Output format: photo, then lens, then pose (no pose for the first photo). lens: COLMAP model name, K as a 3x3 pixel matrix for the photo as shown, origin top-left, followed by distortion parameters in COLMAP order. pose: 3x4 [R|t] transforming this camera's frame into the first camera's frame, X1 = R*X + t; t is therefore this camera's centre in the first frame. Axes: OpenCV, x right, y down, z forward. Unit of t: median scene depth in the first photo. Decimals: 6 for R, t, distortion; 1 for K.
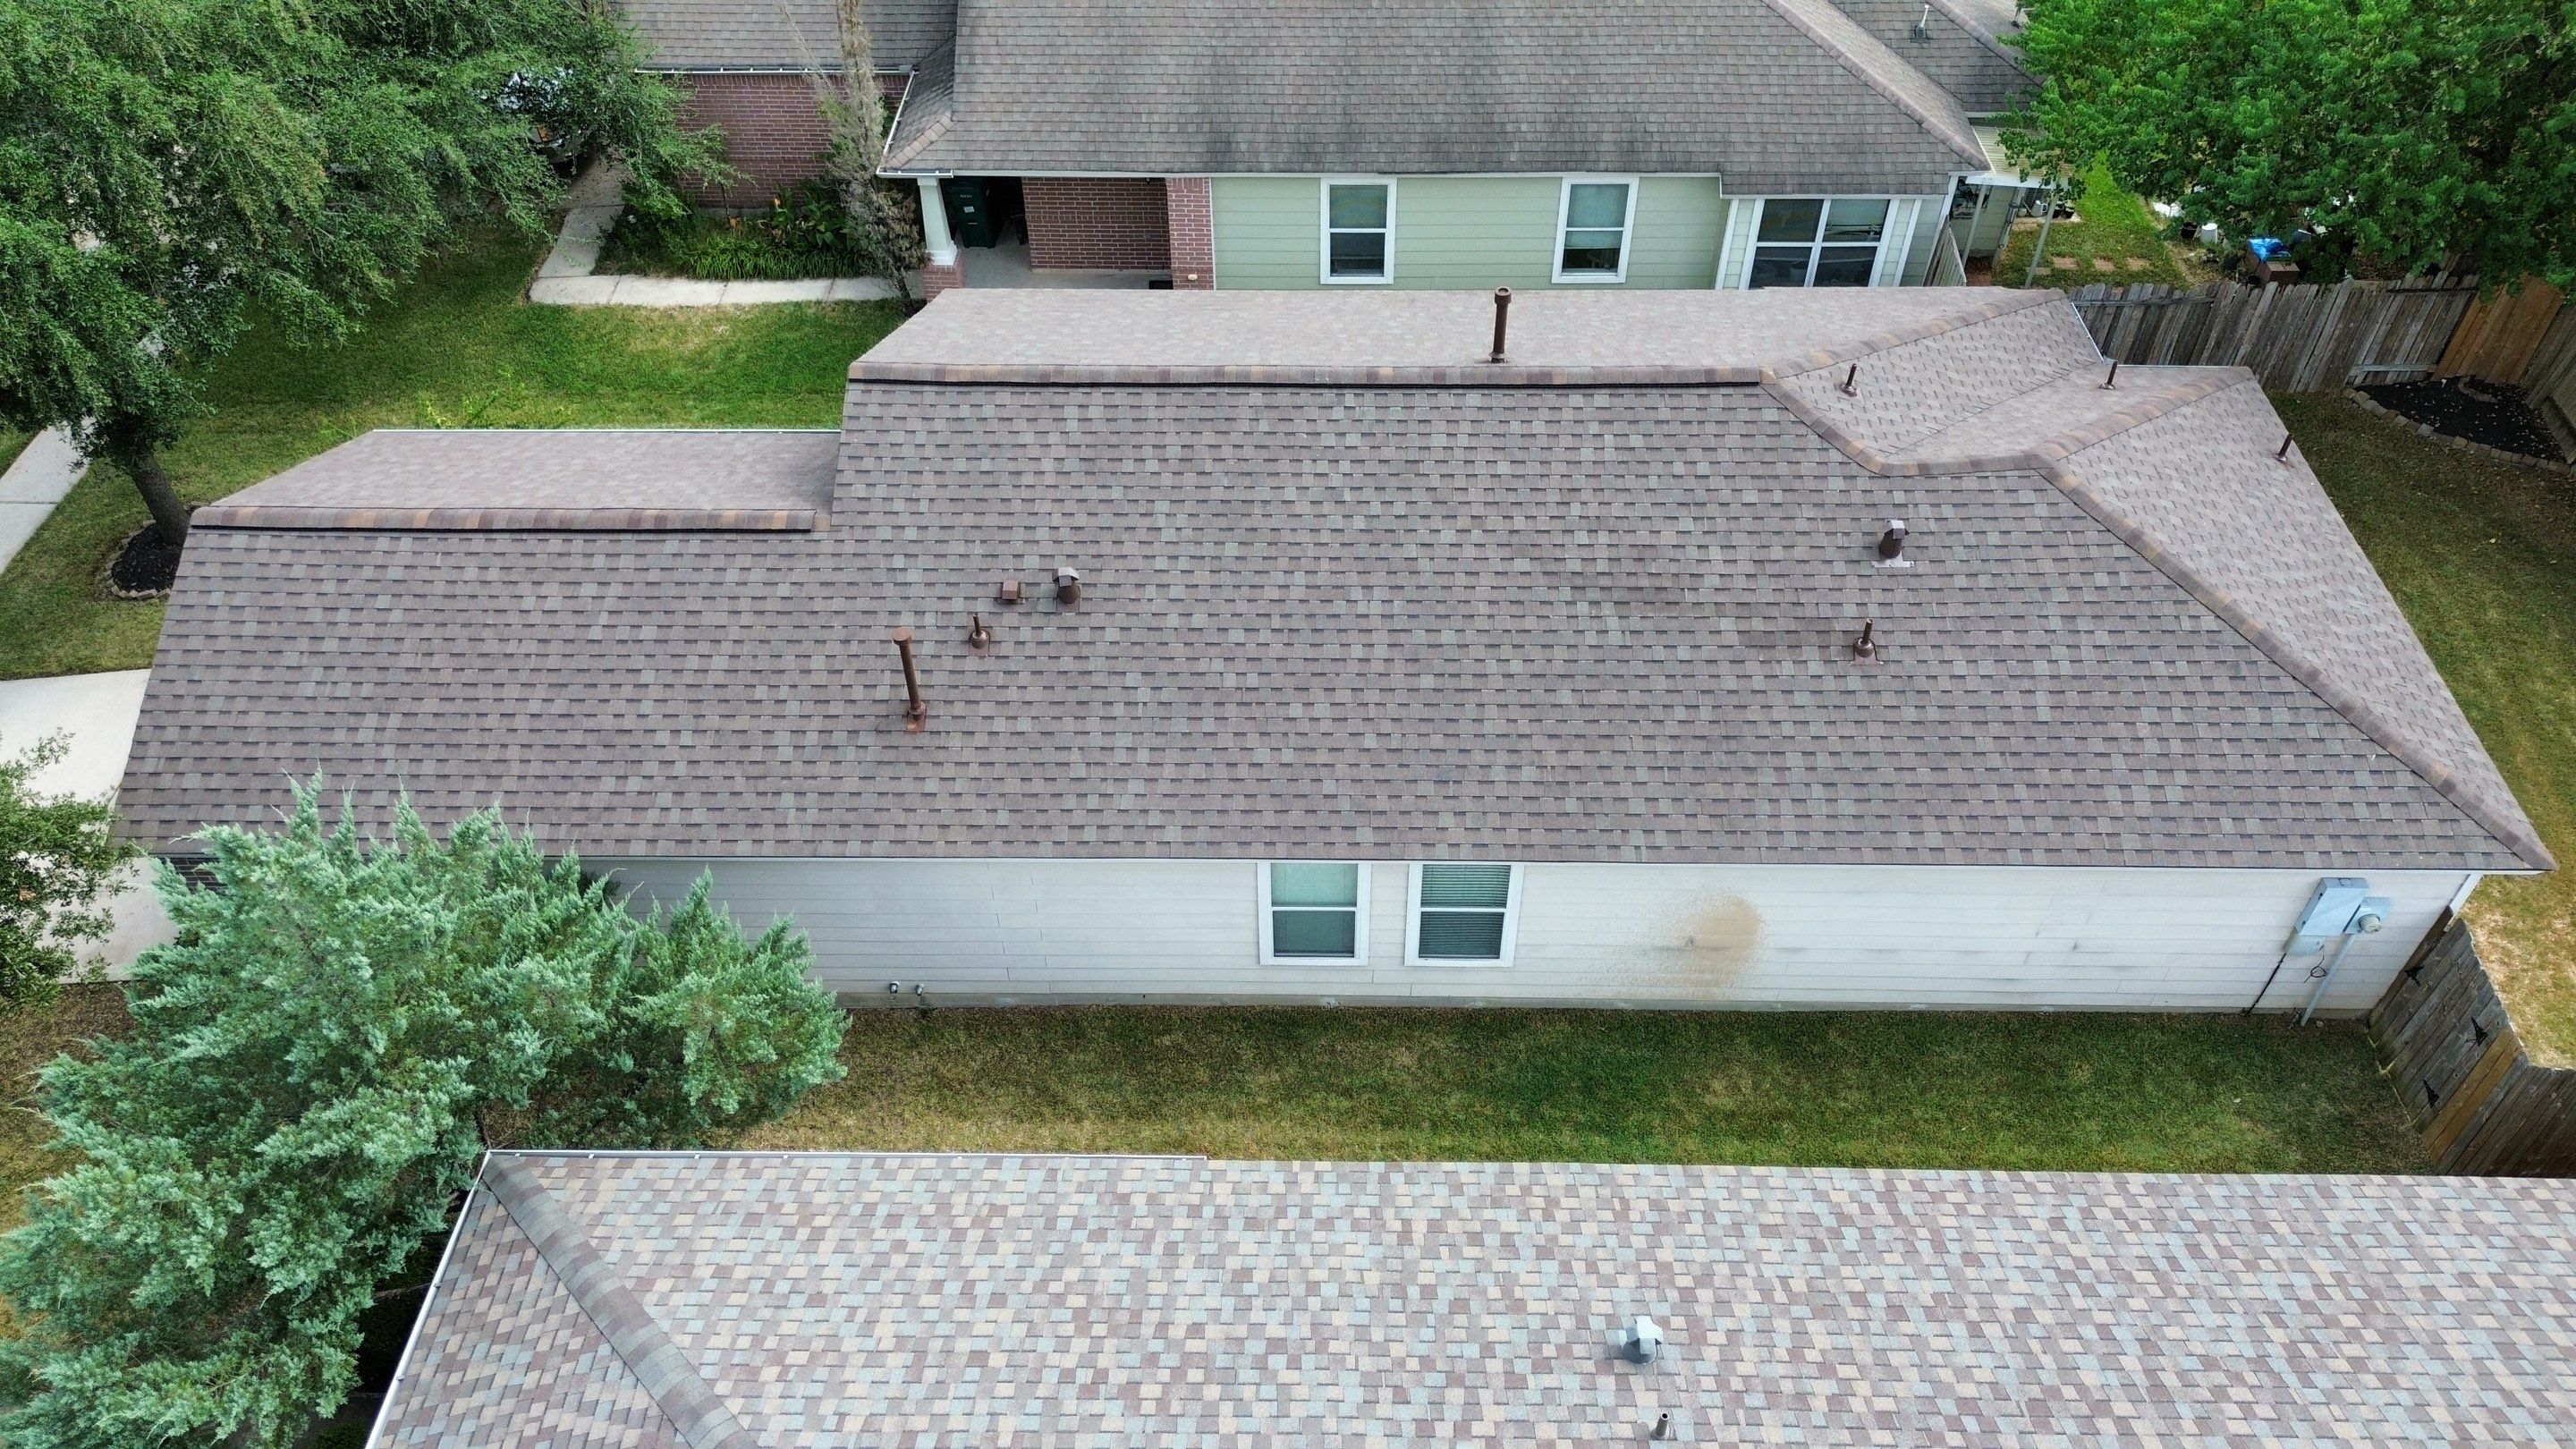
lens RADIAL K [[1815.3, 0, 1289.5], [0, 1815.3, 741.4], [0, 0, 1]] dist [0.074061, -0.074133]
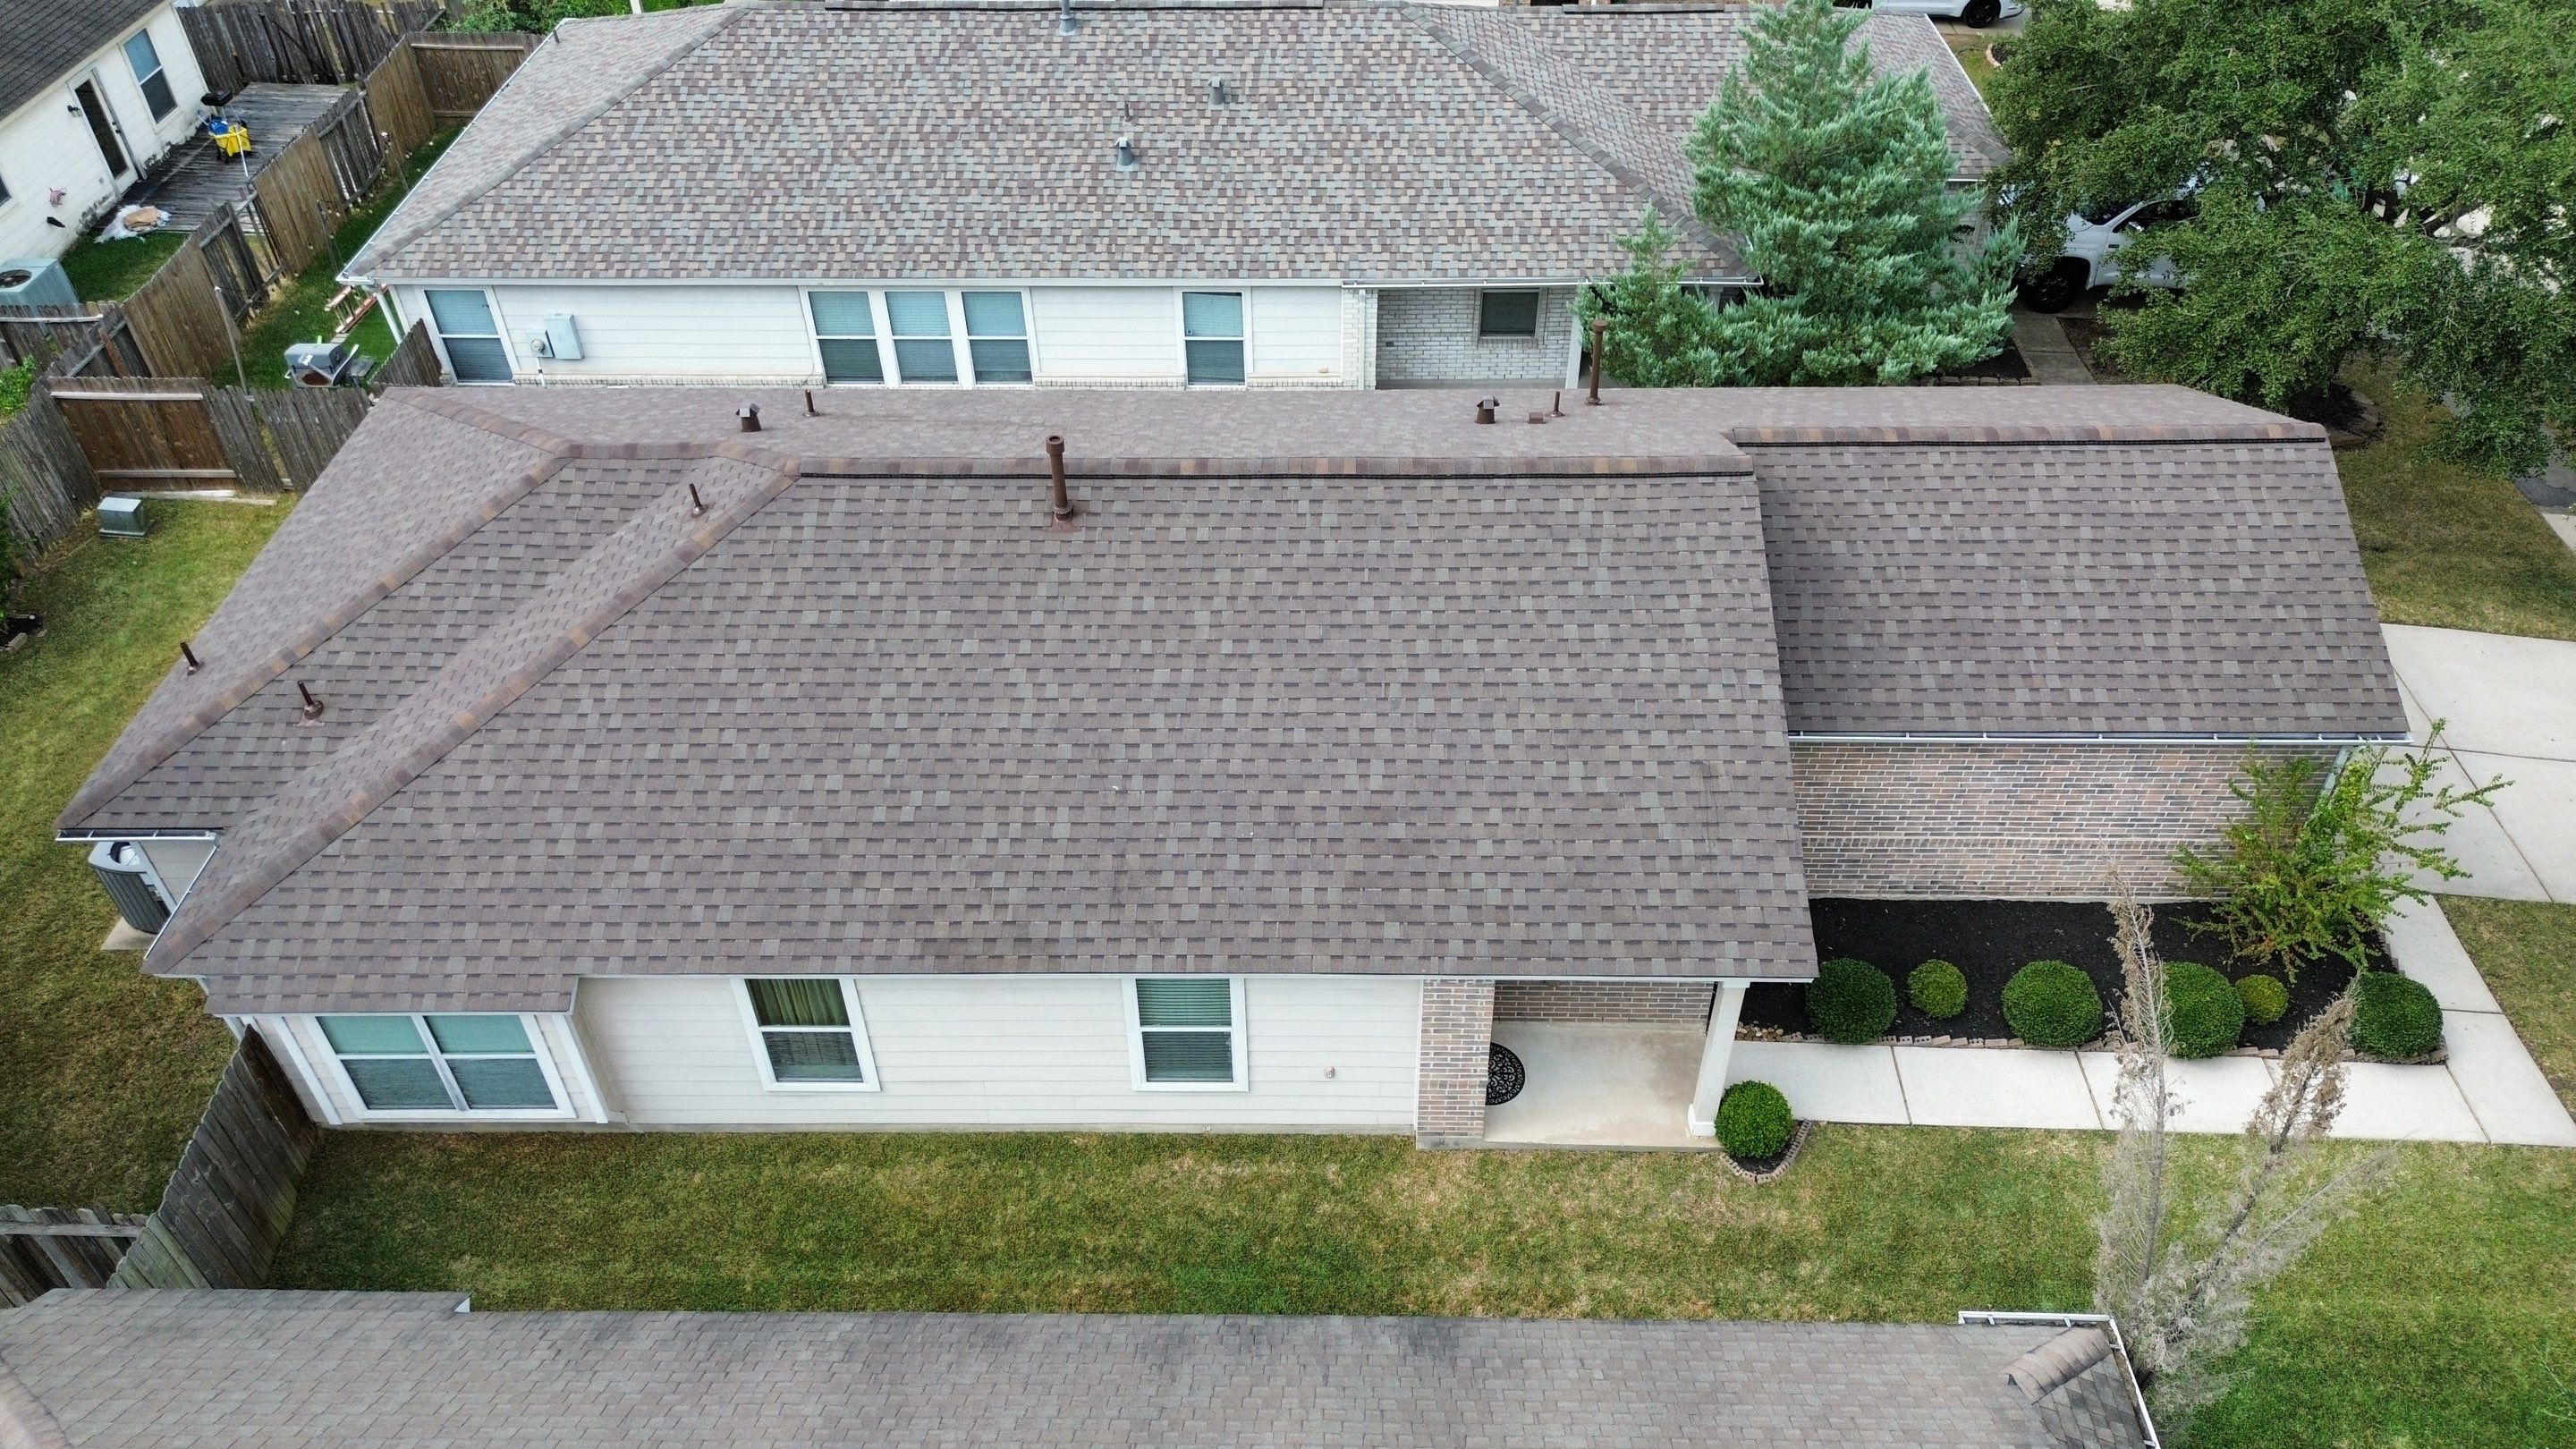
lens RADIAL K [[1815.3, 0, 1303.0], [0, 1815.3, 745.5], [0, 0, 1]] dist [0.074061, -0.074133]
pose [[-0.999790, 0.017550, 0.010594, -0.016363], [0.011653, 0.061371, 0.998047, -1.224562], [0.016866, 0.997961, -0.061563, 1.288426]]
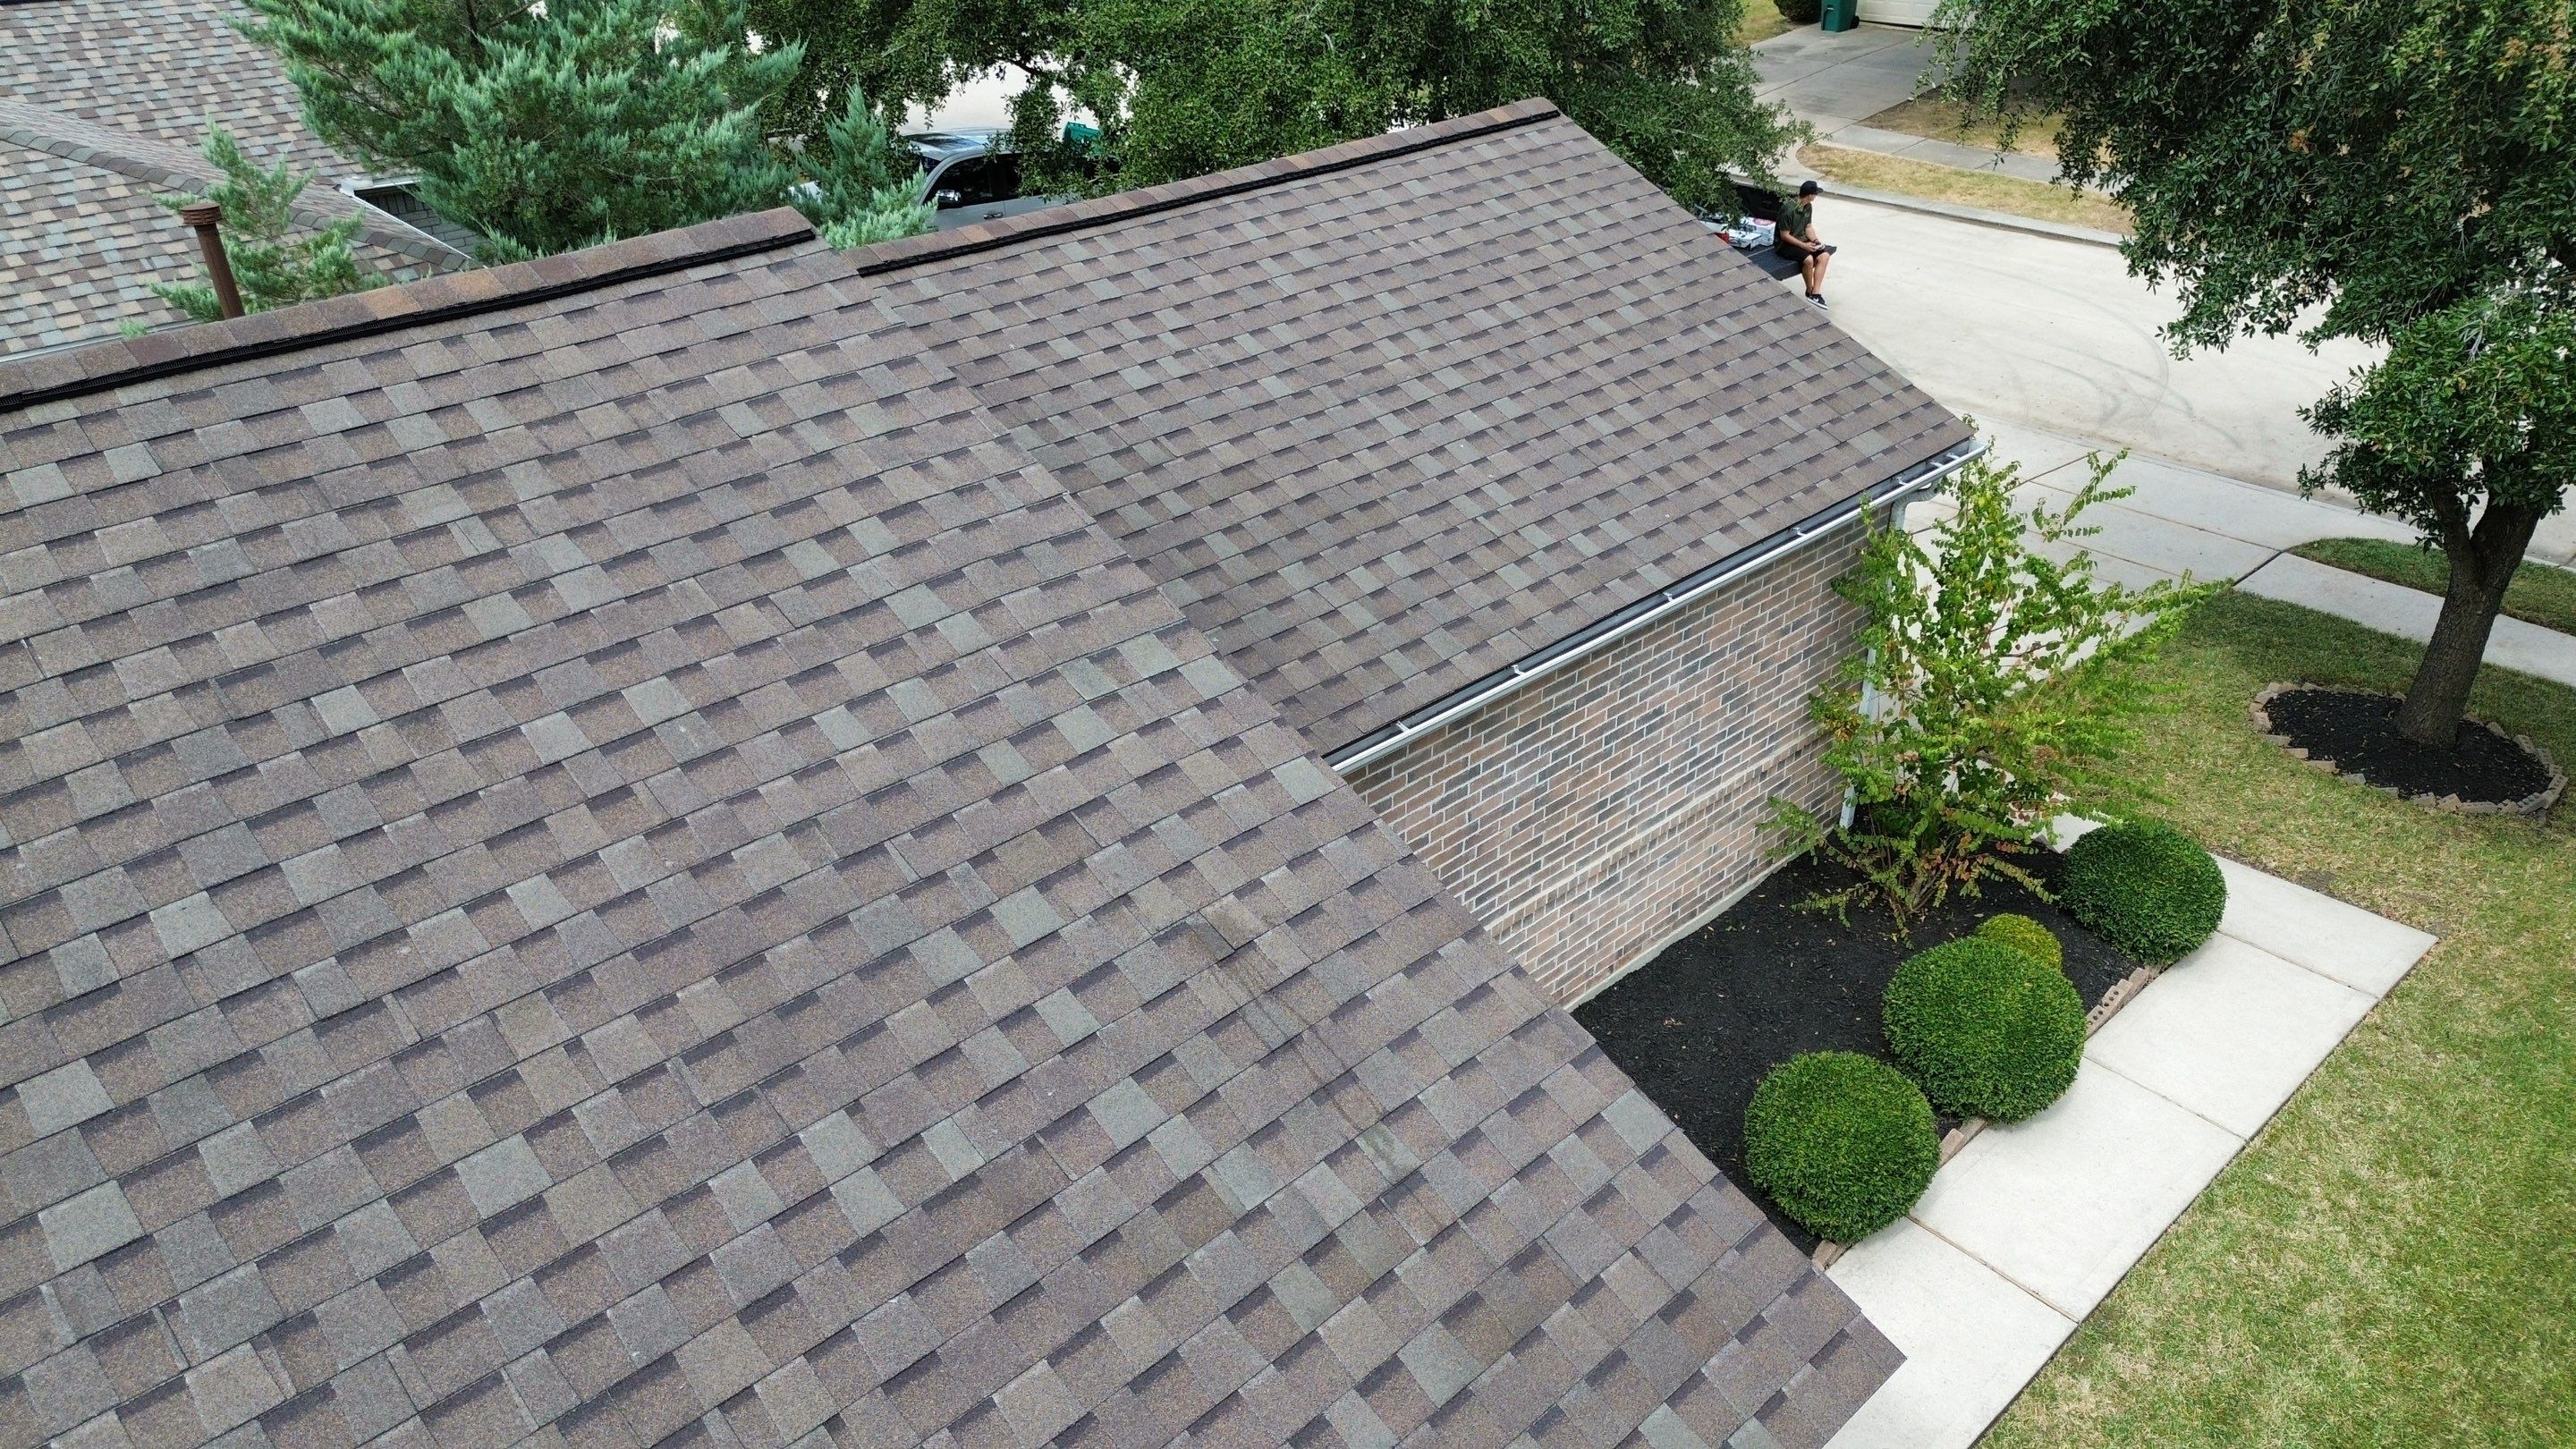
lens RADIAL K [[1815.3, 0, 1282.8], [0, 1815.3, 736.1], [0, 0, 1]] dist [0.074061, -0.074133]
pose [[-0.715108, 0.361106, -0.598517, -0.062577], [-0.486940, 0.356962, 0.797162, -0.533817], [0.501508, 0.861499, -0.079429, 1.247662]]
